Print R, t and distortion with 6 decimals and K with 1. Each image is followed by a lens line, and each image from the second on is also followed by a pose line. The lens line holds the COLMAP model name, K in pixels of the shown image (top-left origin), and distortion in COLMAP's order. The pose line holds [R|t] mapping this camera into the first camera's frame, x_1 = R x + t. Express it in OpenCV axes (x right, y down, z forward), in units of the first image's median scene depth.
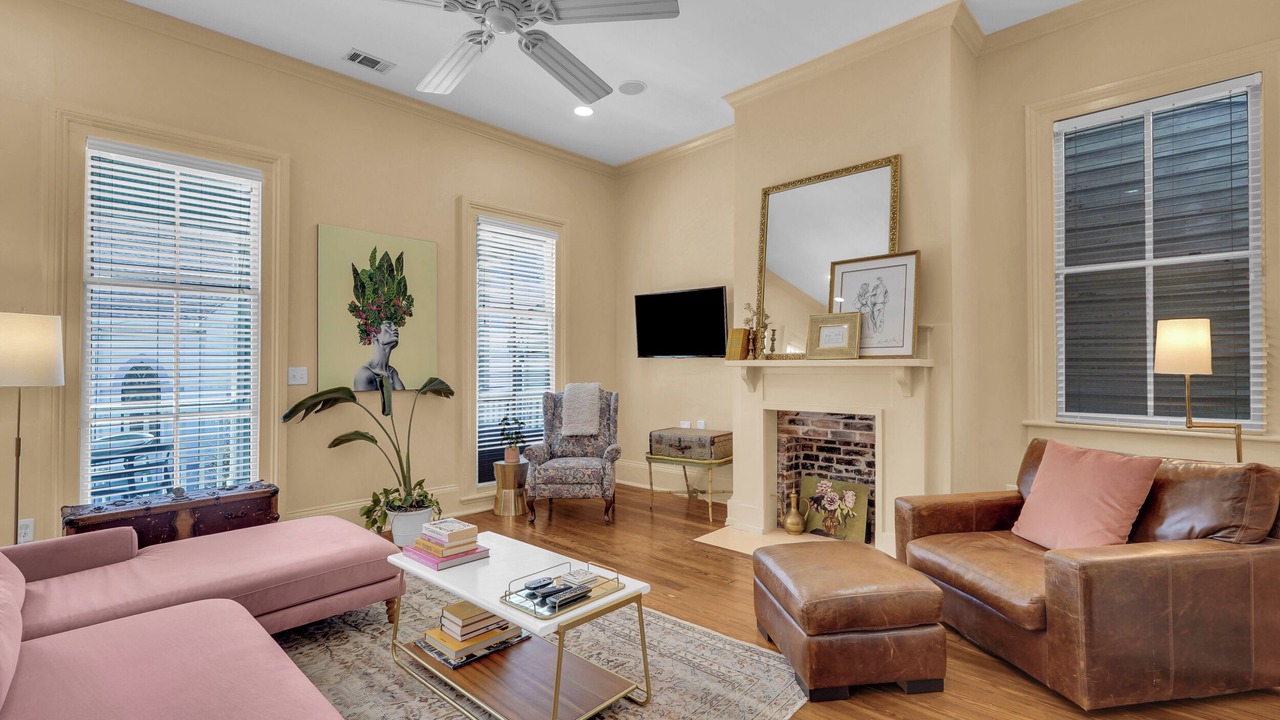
lens RADIAL K [[567.4, 0, 638.8], [0, 567.4, 363.0], [0, 0, 1]] dist [-0.007645, 0.004231]
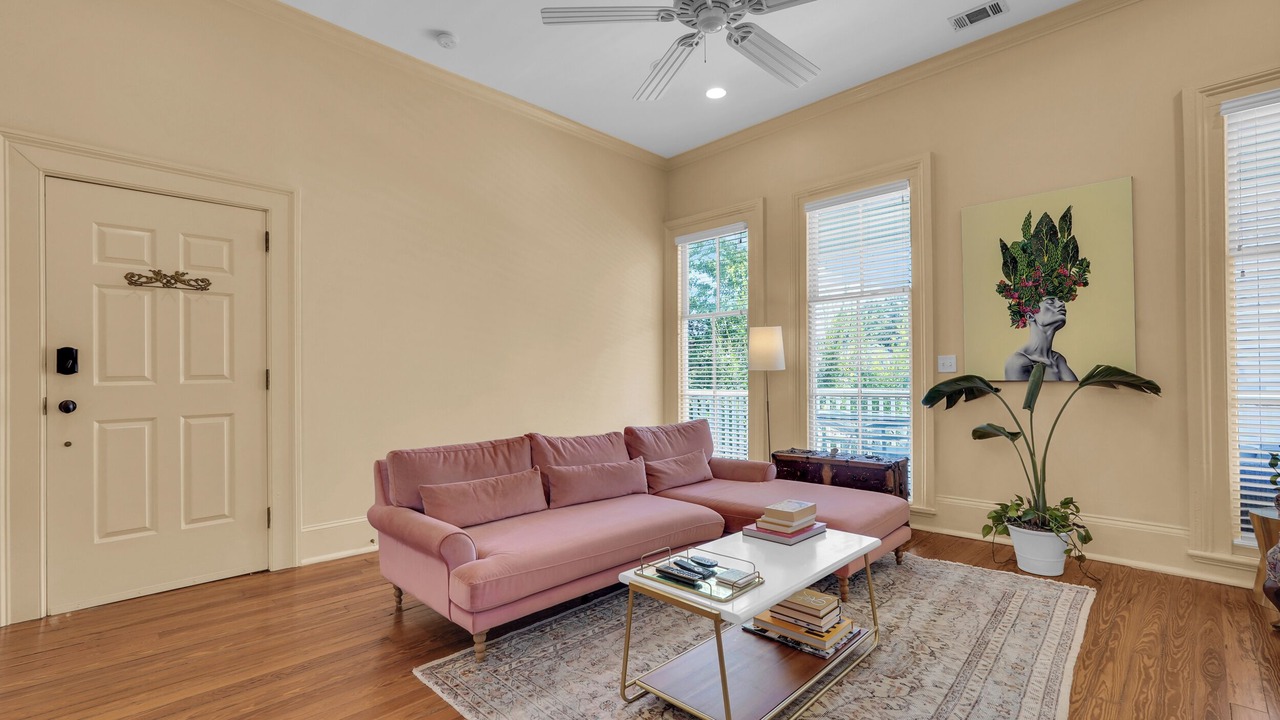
lens RADIAL K [[567.4, 0, 640.1], [0, 567.4, 363.6], [0, 0, 1]] dist [-0.007645, 0.004231]
pose [[-0.018283, -0.010177, -0.999781, 0.399417], [0.018014, 0.999783, -0.010506, 0.021721], [0.999671, -0.018202, -0.018095, 0.434263]]
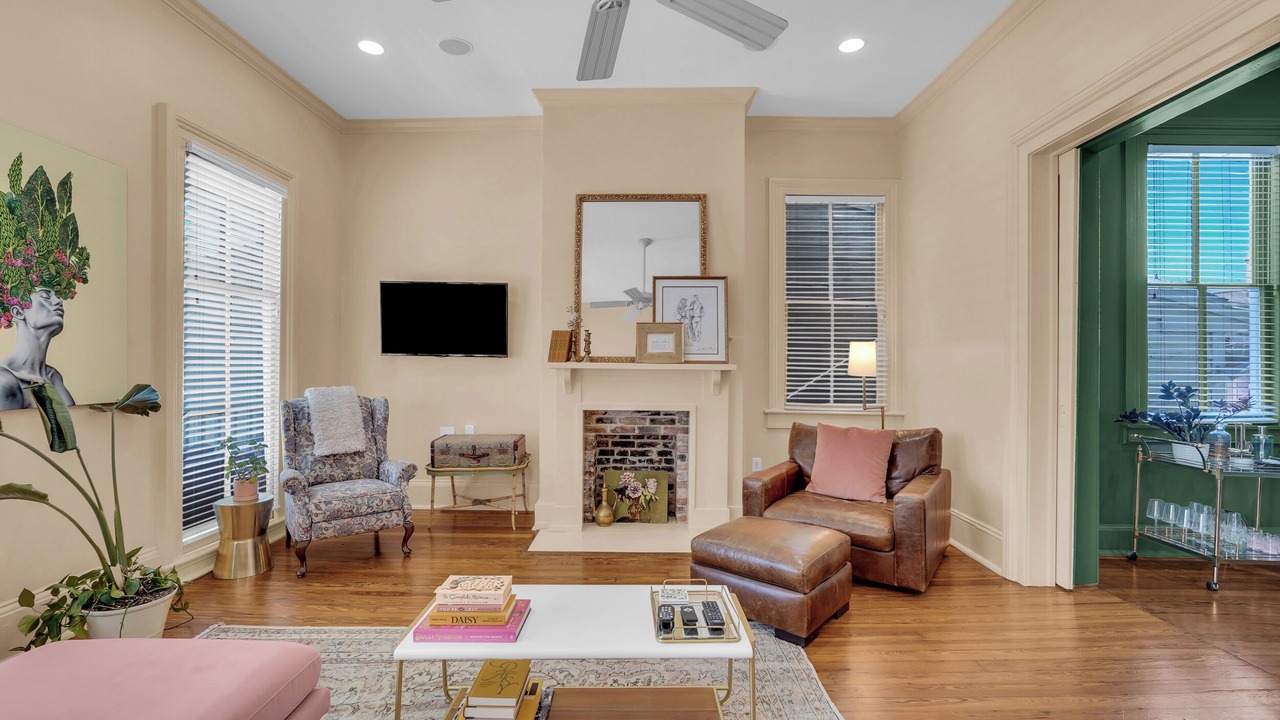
lens RADIAL K [[567.4, 0, 635.0], [0, 567.4, 364.2], [0, 0, 1]] dist [-0.007645, 0.004231]
pose [[0.740145, 0.007662, 0.672404, -0.397128], [-0.015196, 0.999870, 0.005332, -0.008629], [-0.672276, -0.014164, 0.740165, 0.172693]]
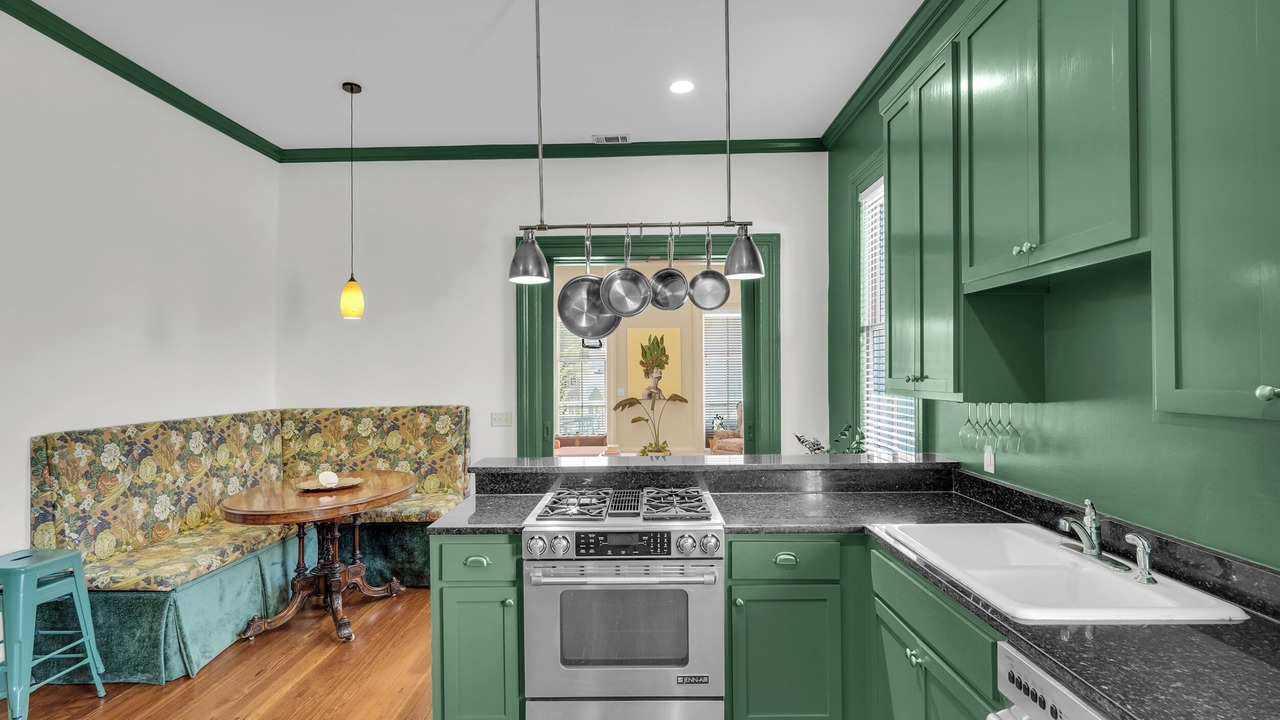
lens RADIAL K [[517.7, 0, 639.9], [0, 517.7, 364.6], [0, 0, 1]] dist [0.000090, 0.000000]
pose [[0.676020, -0.008363, -0.736836, 1.019797], [0.013472, 0.999909, 0.001011, -0.090800], [0.736760, -0.010610, 0.676071, -0.413489]]
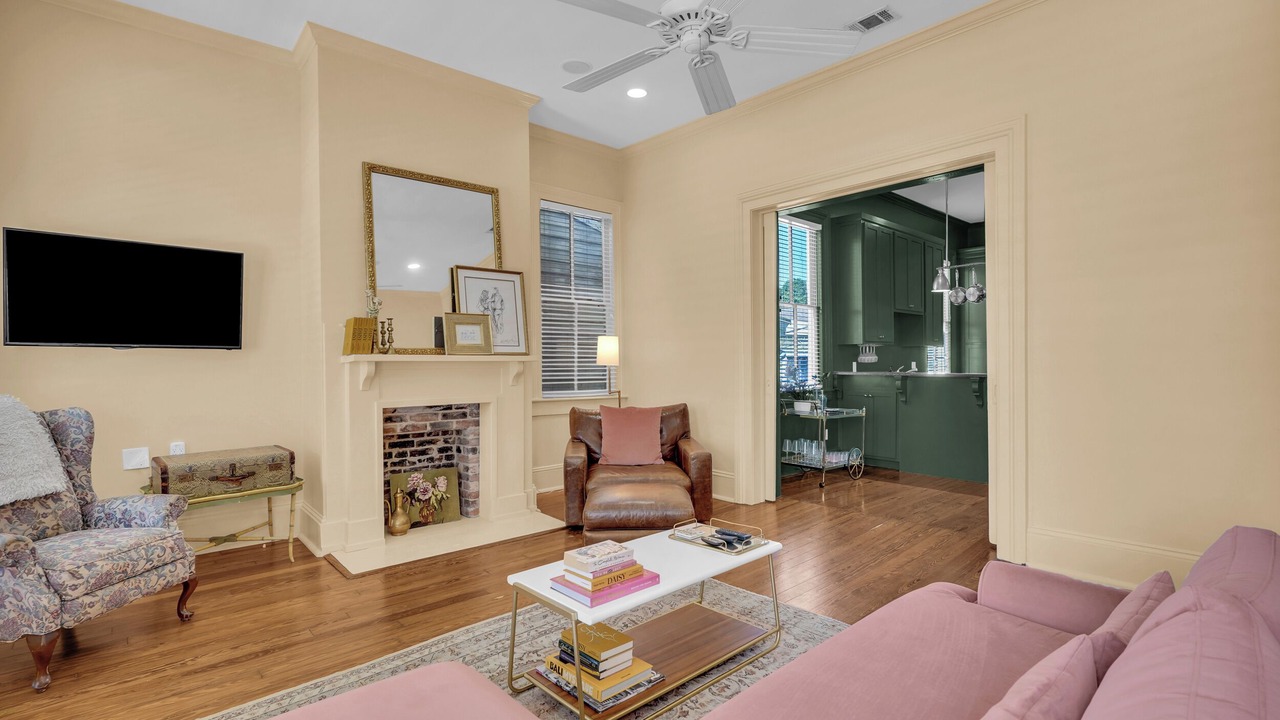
lens RADIAL K [[602.9, 0, 629.9], [0, 602.9, 362.5], [0, 0, 1]] dist [0.001215, 0.002704]
pose [[0.098423, -0.001341, 0.995144, -0.699472], [-0.004584, 0.999988, 0.001801, 0.004203], [-0.995134, -0.004739, 0.098415, 0.500228]]
